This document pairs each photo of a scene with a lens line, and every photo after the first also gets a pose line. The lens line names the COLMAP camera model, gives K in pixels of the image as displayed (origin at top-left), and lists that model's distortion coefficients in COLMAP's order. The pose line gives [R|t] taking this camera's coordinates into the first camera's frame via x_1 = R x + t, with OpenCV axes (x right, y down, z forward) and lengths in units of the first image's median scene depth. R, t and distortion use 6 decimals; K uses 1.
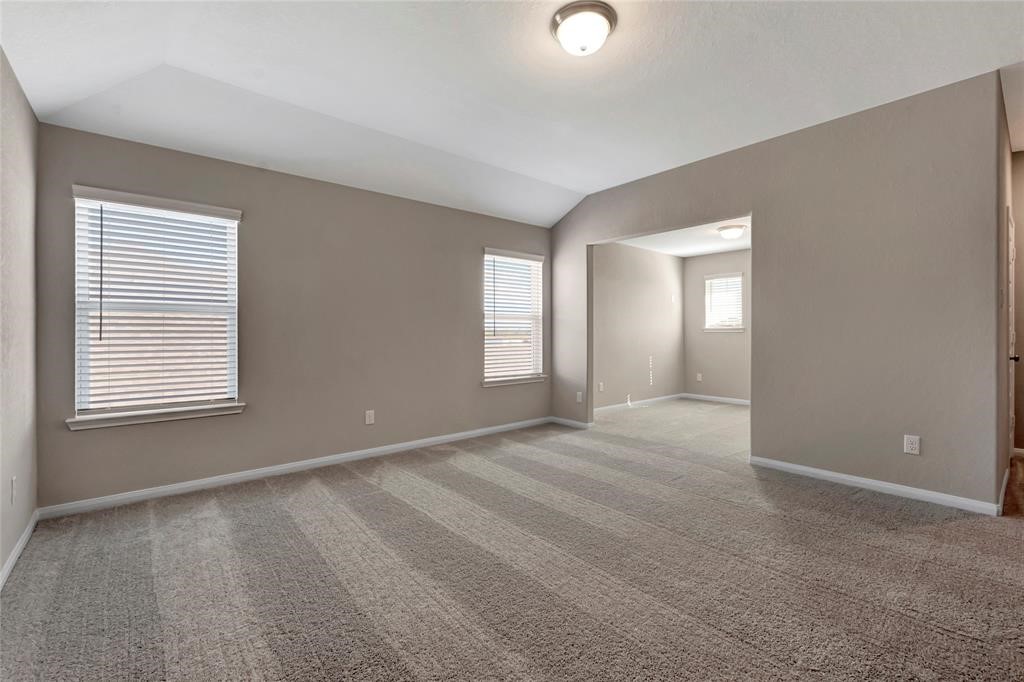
lens RADIAL K [[450.5, 0, 513.2], [0, 450.5, 335.3], [0, 0, 1]] dist [-0.000846, -0.000535]
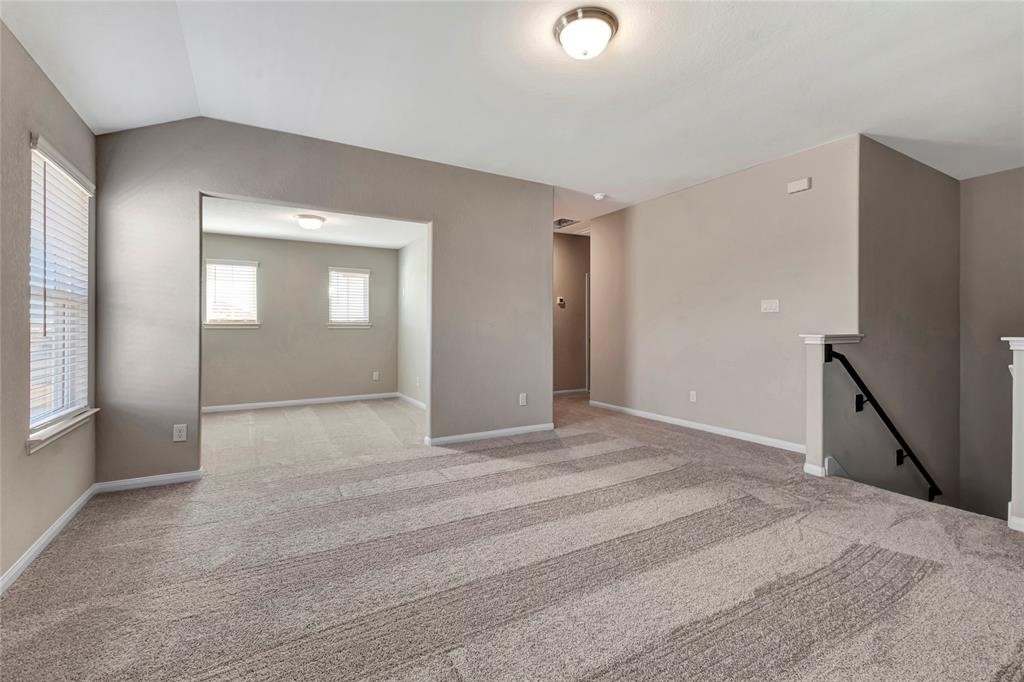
lens RADIAL K [[450.5, 0, 513.2], [0, 450.5, 335.3], [0, 0, 1]] dist [-0.000846, -0.000535]
pose [[0.184008, -0.015264, 0.982806, -0.374469], [0.008661, 0.999866, 0.013908, -0.001455], [-0.982887, 0.005953, 0.184115, 0.421354]]
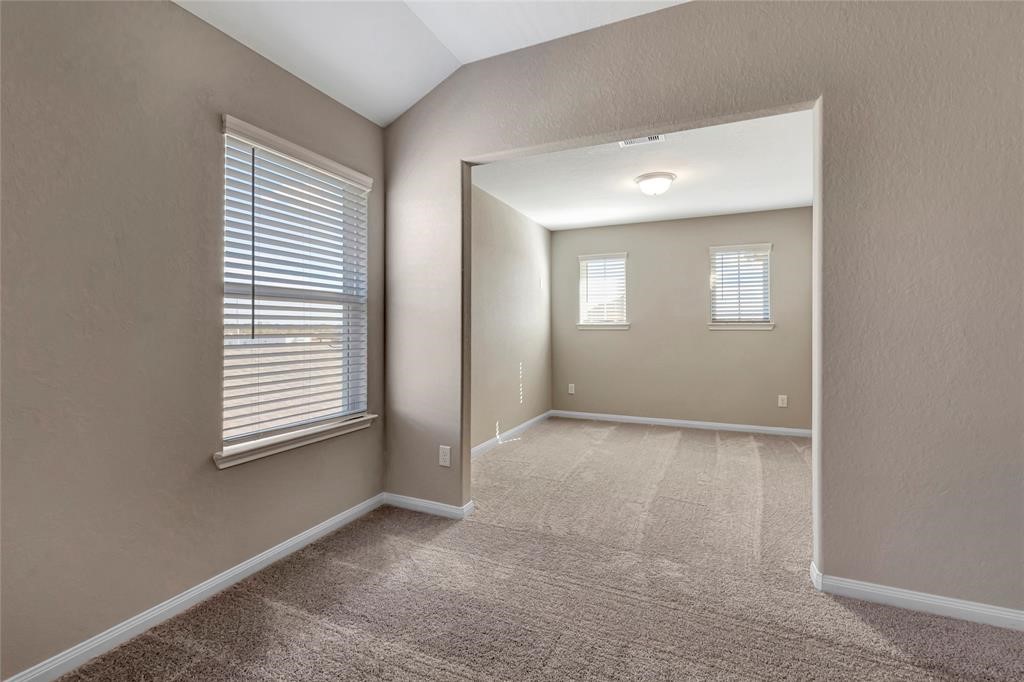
lens RADIAL K [[448.0, 0, 514.0], [0, 448.0, 324.9], [0, 0, 1]] dist [-0.001571, -0.000214]
pose [[0.904259, 0.006356, 0.426937, -0.000634], [0.000215, 0.999882, -0.015342, -0.003780], [-0.426985, 0.013965, 0.904151, 0.489417]]
